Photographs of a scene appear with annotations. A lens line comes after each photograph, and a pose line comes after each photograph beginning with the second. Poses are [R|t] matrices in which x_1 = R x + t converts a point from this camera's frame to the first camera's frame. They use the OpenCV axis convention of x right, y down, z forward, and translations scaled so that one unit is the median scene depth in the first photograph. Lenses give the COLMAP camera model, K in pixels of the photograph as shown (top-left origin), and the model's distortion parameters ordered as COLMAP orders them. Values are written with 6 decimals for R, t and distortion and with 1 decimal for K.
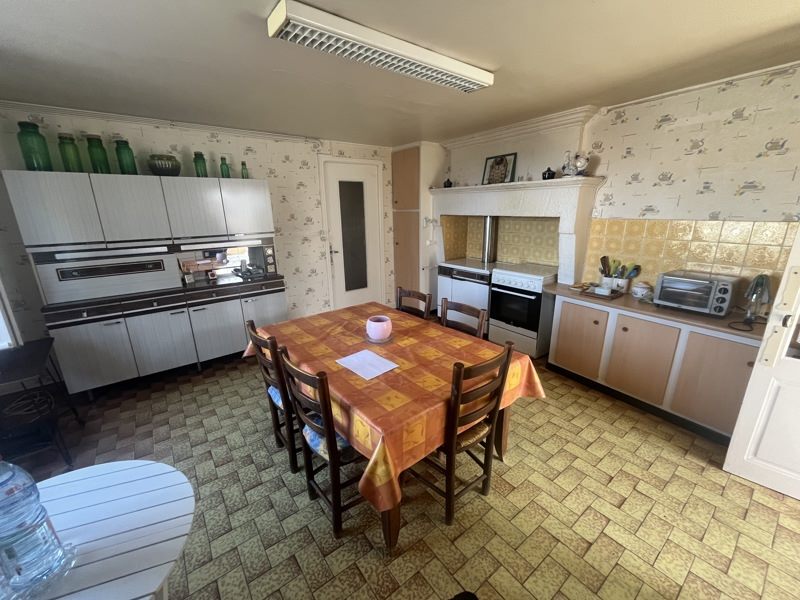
lens RADIAL K [[323.8, 0, 397.9], [0, 323.8, 300.8], [0, 0, 1]] dist [-0.000313, -0.000016]
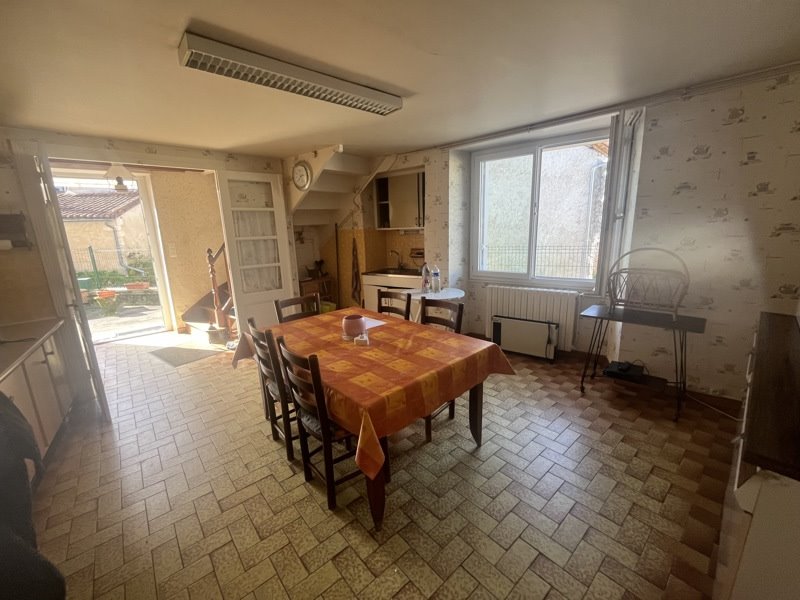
lens RADIAL K [[323.8, 0, 400.8], [0, 323.8, 300.3], [0, 0, 1]] dist [-0.000313, -0.000016]
pose [[-0.996206, 0.065439, -0.057370, -0.139196], [0.030623, 0.880654, 0.472770, -0.444113], [0.081461, 0.469220, -0.879316, 1.721629]]
